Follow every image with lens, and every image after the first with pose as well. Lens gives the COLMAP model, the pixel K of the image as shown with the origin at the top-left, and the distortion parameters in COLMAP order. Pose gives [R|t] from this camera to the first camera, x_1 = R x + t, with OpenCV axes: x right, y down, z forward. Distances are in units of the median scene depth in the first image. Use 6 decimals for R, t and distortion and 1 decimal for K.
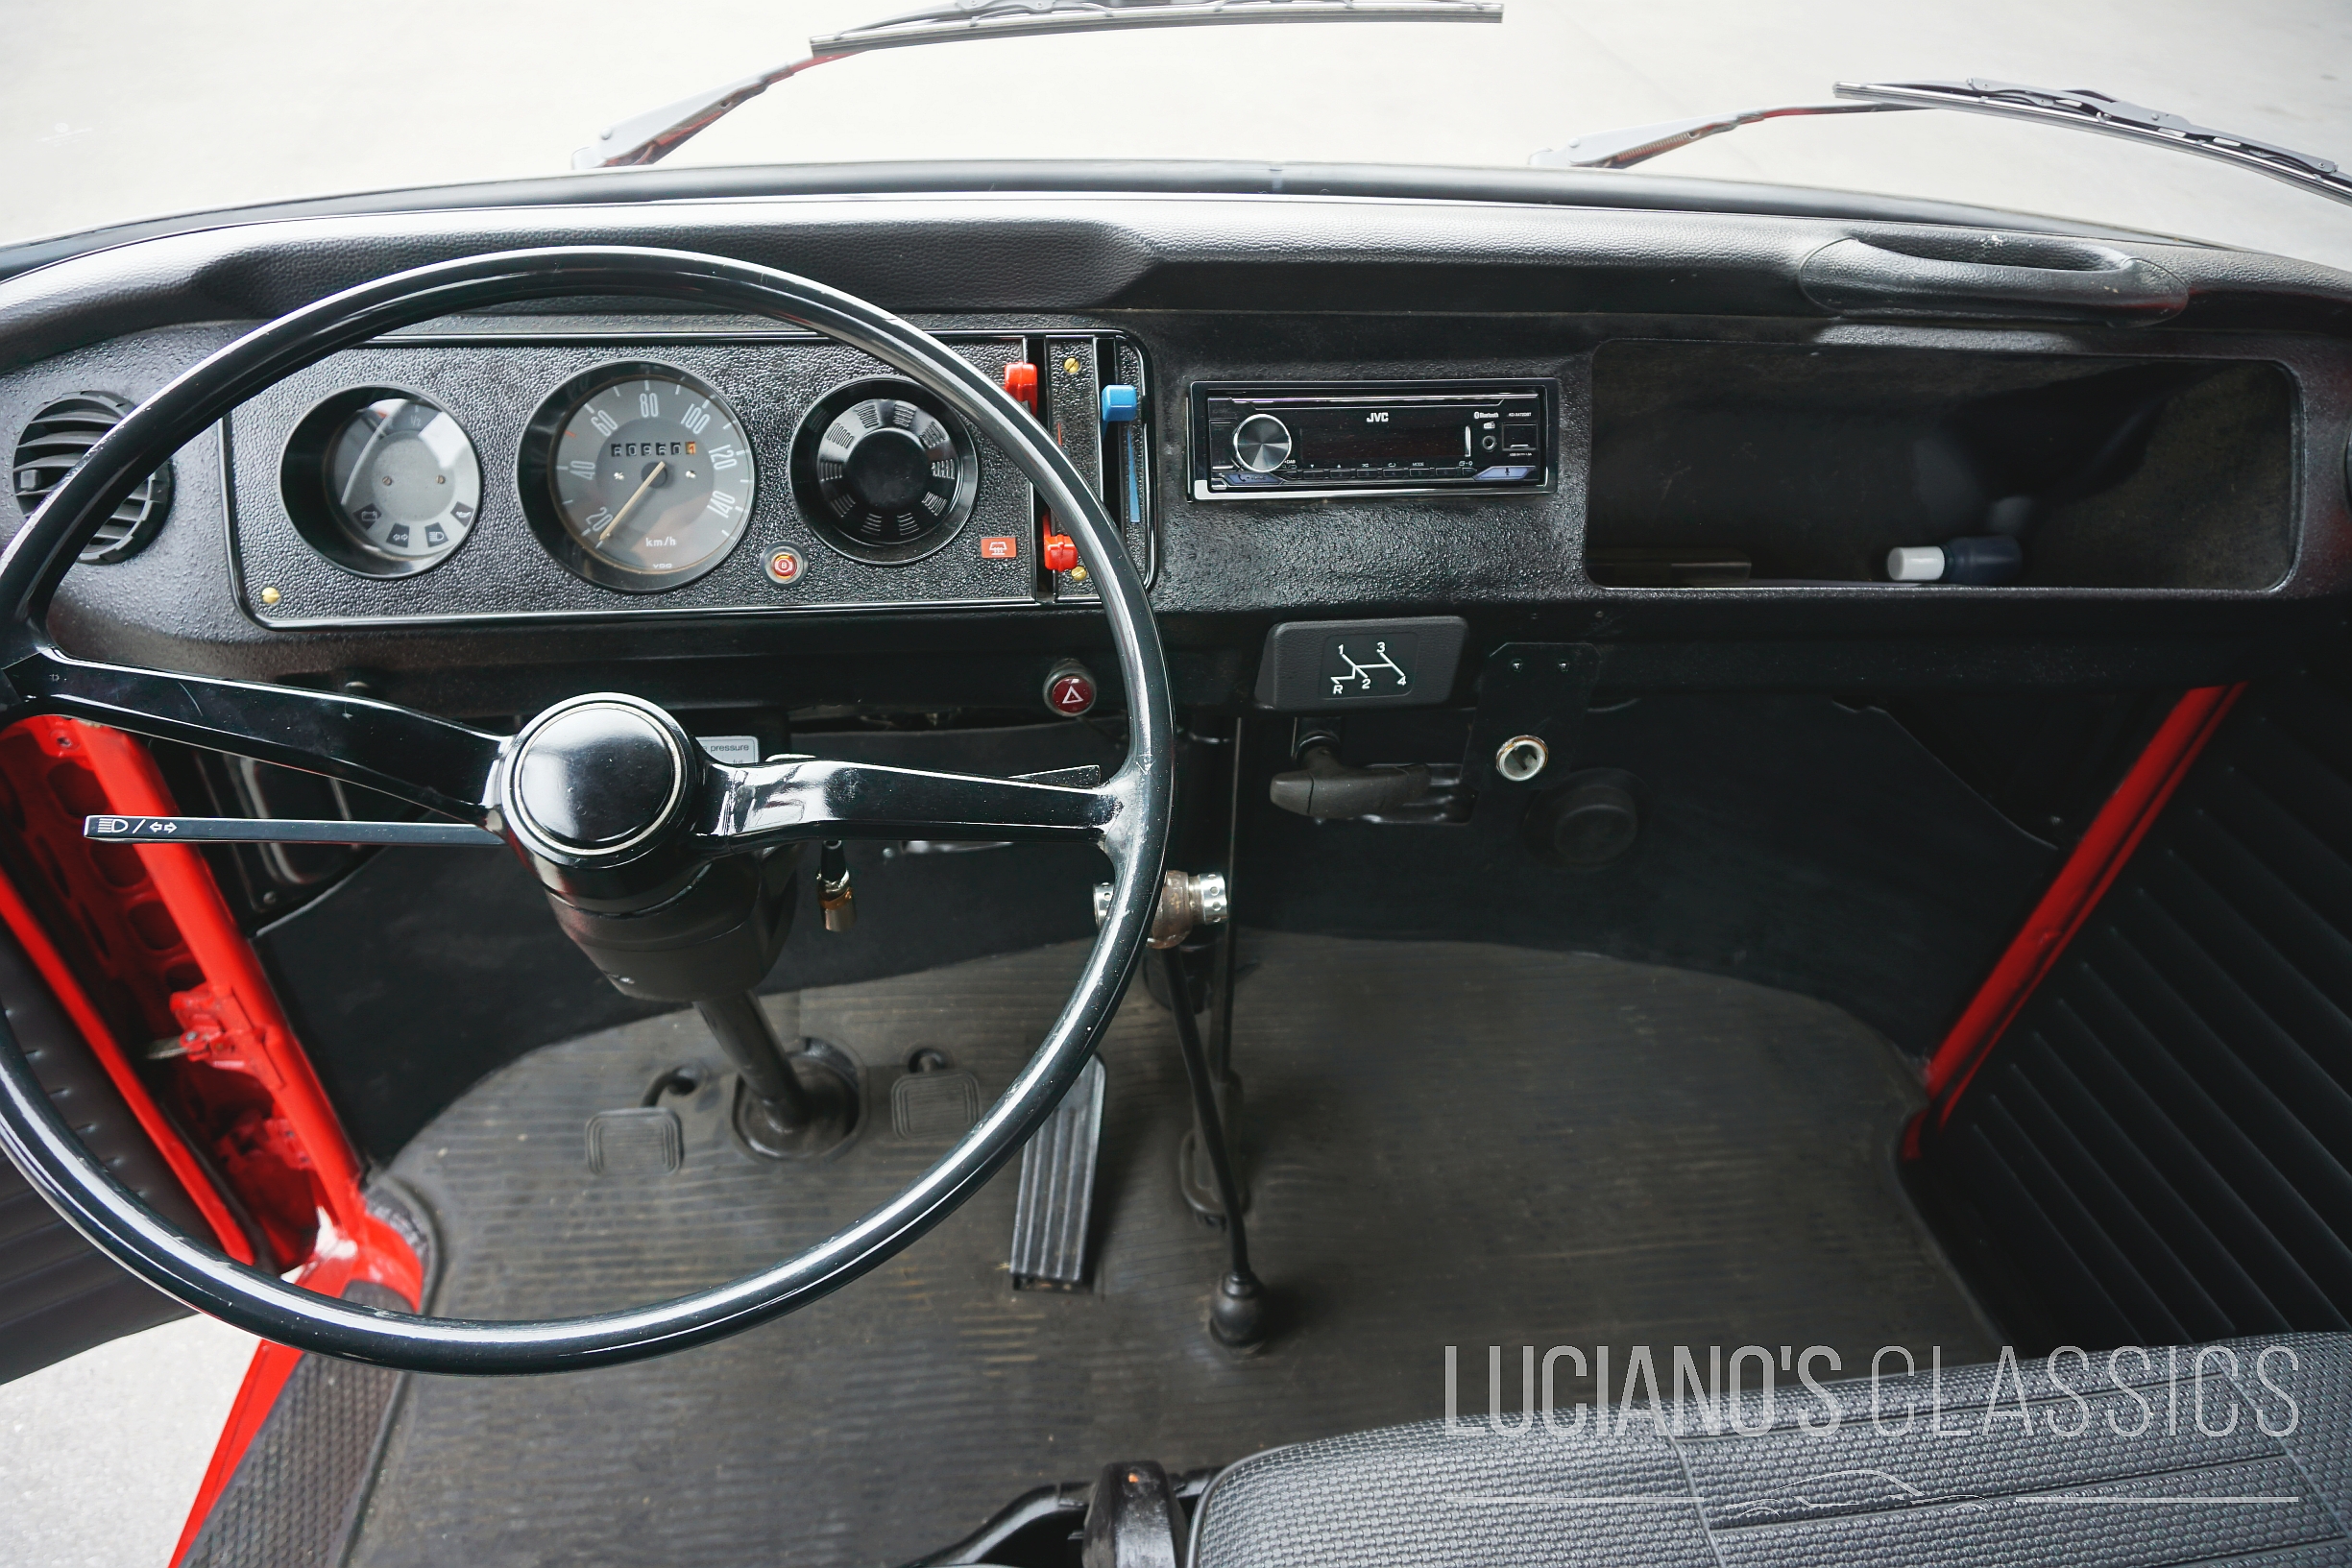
lens RADIAL K [[1587.5, 0, 1175.4], [0, 1587.5, 775.1], [0, 0, 1]] dist [-0.052629, 0.037090]
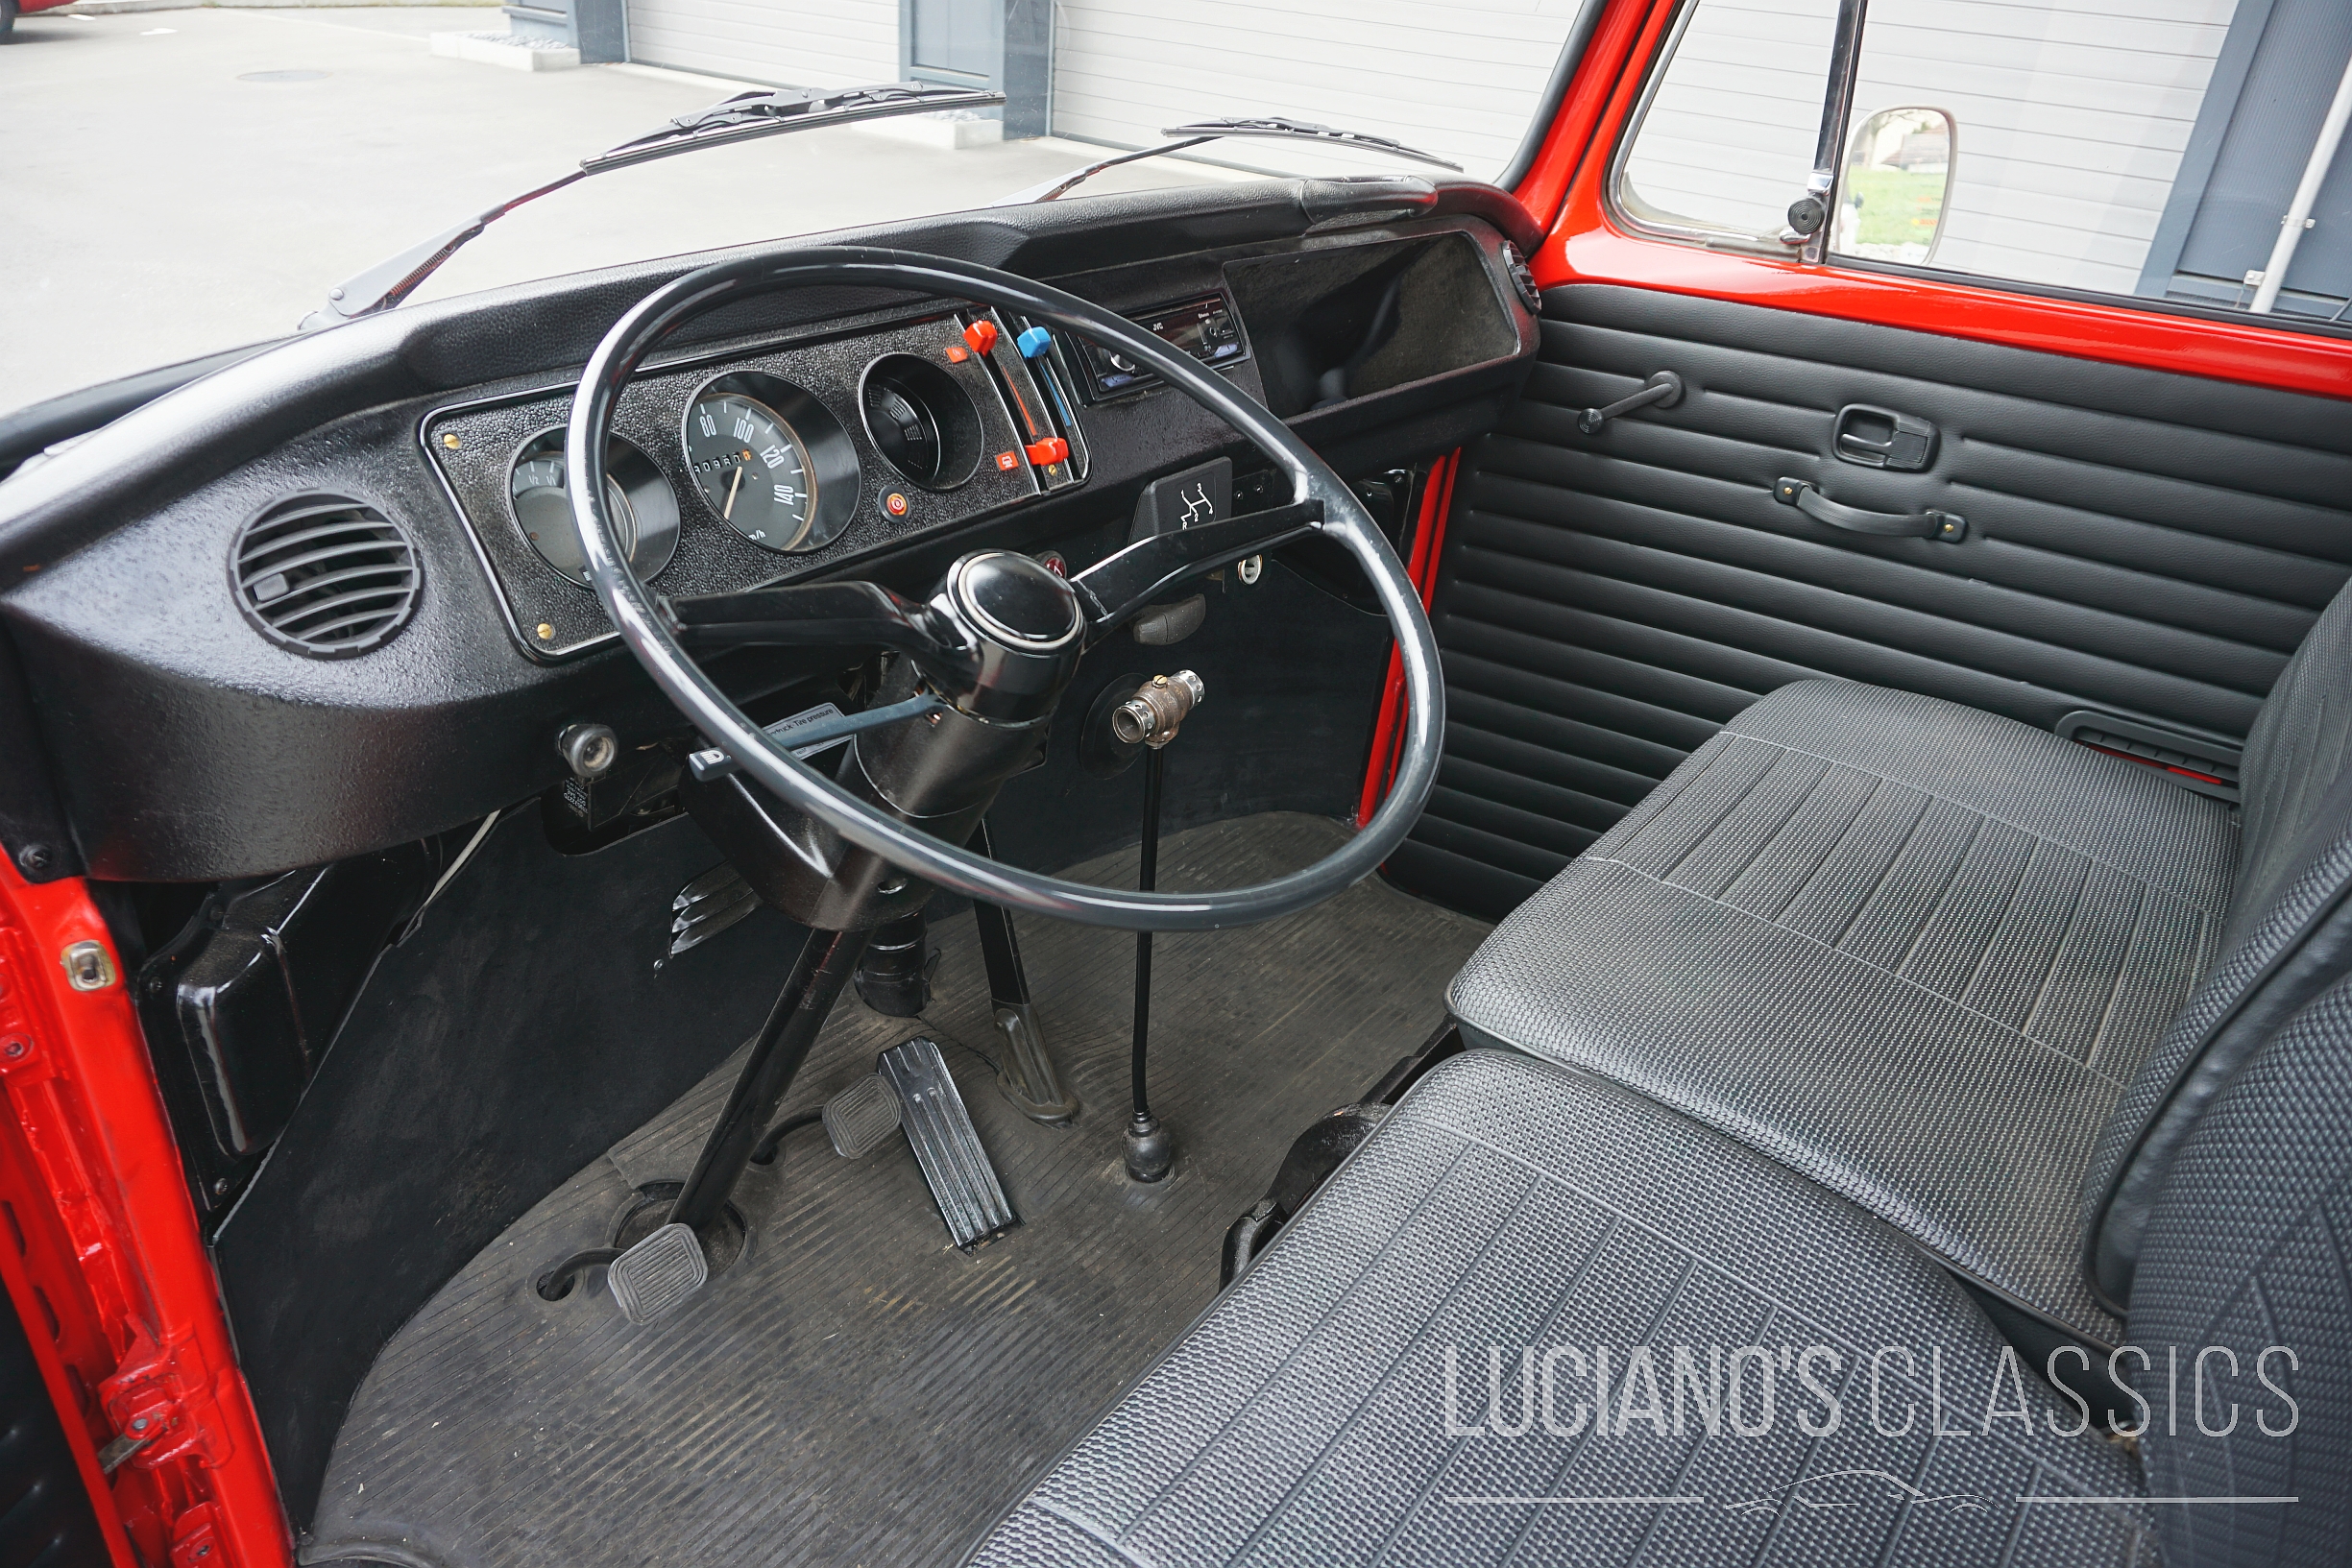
lens RADIAL K [[1583.5, 0, 1169.5], [0, 1583.5, 773.9], [0, 0, 1]] dist [-0.050573, 0.040631]
pose [[0.706736, -0.348906, 0.615458, -0.810352], [0.443328, 0.896359, -0.000928, 0.132338], [-0.551348, 0.273505, 0.788169, -0.026917]]
